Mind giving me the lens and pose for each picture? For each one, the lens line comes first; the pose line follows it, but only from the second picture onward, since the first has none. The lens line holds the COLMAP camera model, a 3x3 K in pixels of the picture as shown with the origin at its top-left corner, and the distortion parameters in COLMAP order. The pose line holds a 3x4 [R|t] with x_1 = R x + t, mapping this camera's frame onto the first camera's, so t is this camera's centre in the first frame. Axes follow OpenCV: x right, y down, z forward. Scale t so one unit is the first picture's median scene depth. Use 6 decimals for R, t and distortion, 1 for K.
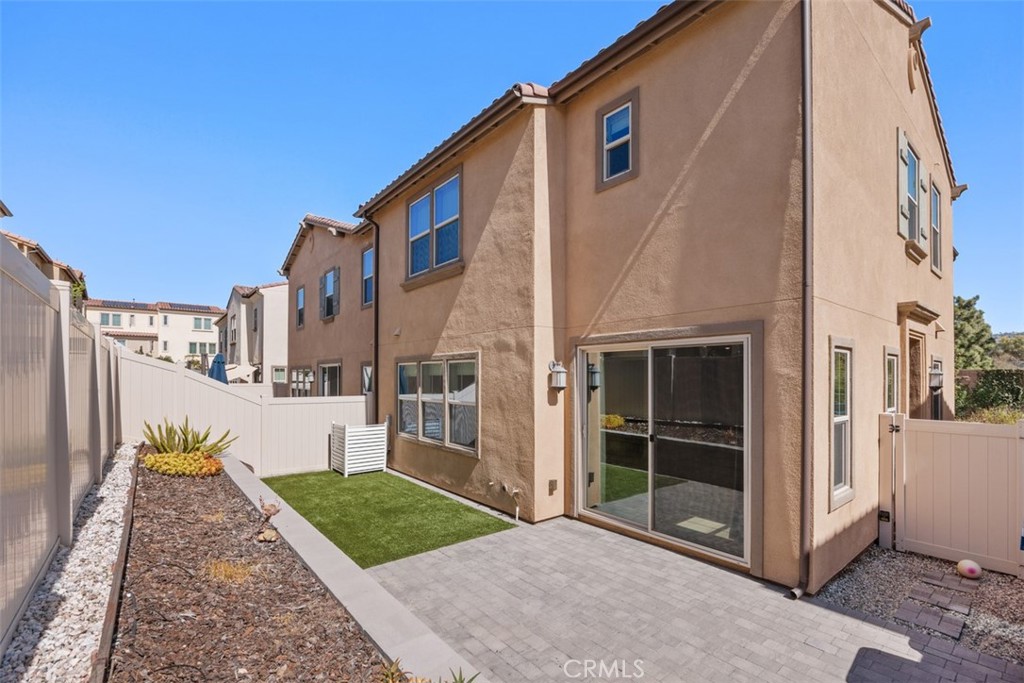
lens RADIAL K [[450.4, 0, 512.1], [0, 450.4, 373.1], [0, 0, 1]] dist [-0.015827, -0.000457]
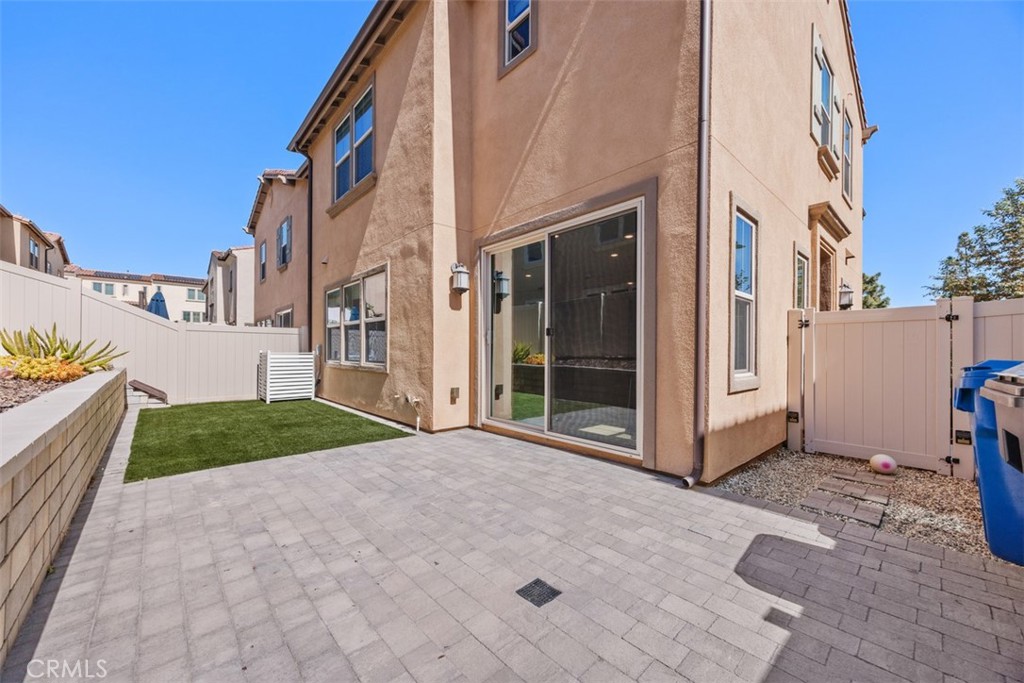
lens RADIAL K [[386.7, 0, 508.3], [0, 386.7, 351.2], [0, 0, 1]] dist [0.001824, -0.000011]
pose [[0.998730, 0.003405, 0.050273, 0.173930], [-0.003765, 0.999968, 0.007058, 0.164867], [-0.050247, -0.007239, 0.998711, 0.190563]]
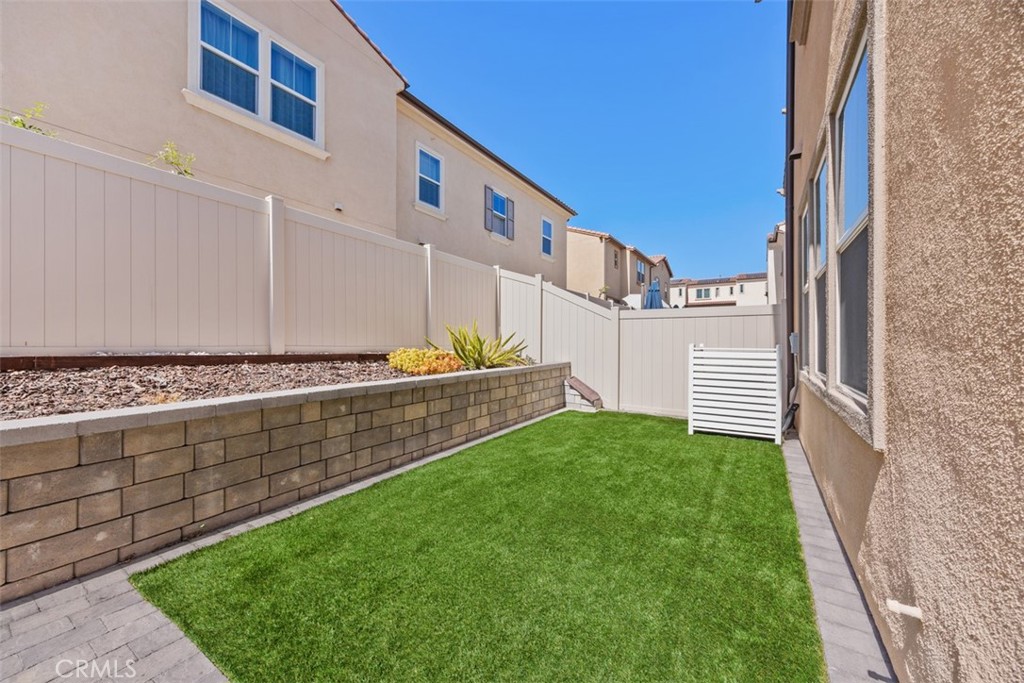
lens RADIAL K [[385.6, 0, 507.3], [0, 385.6, 342.8], [0, 0, 1]] dist [0.001129, 0.000026]
pose [[0.299076, -0.000498, -0.954229, 0.054717], [0.005282, 0.999985, 0.001133, 0.169221], [0.954215, -0.005379, 0.299075, 0.950437]]
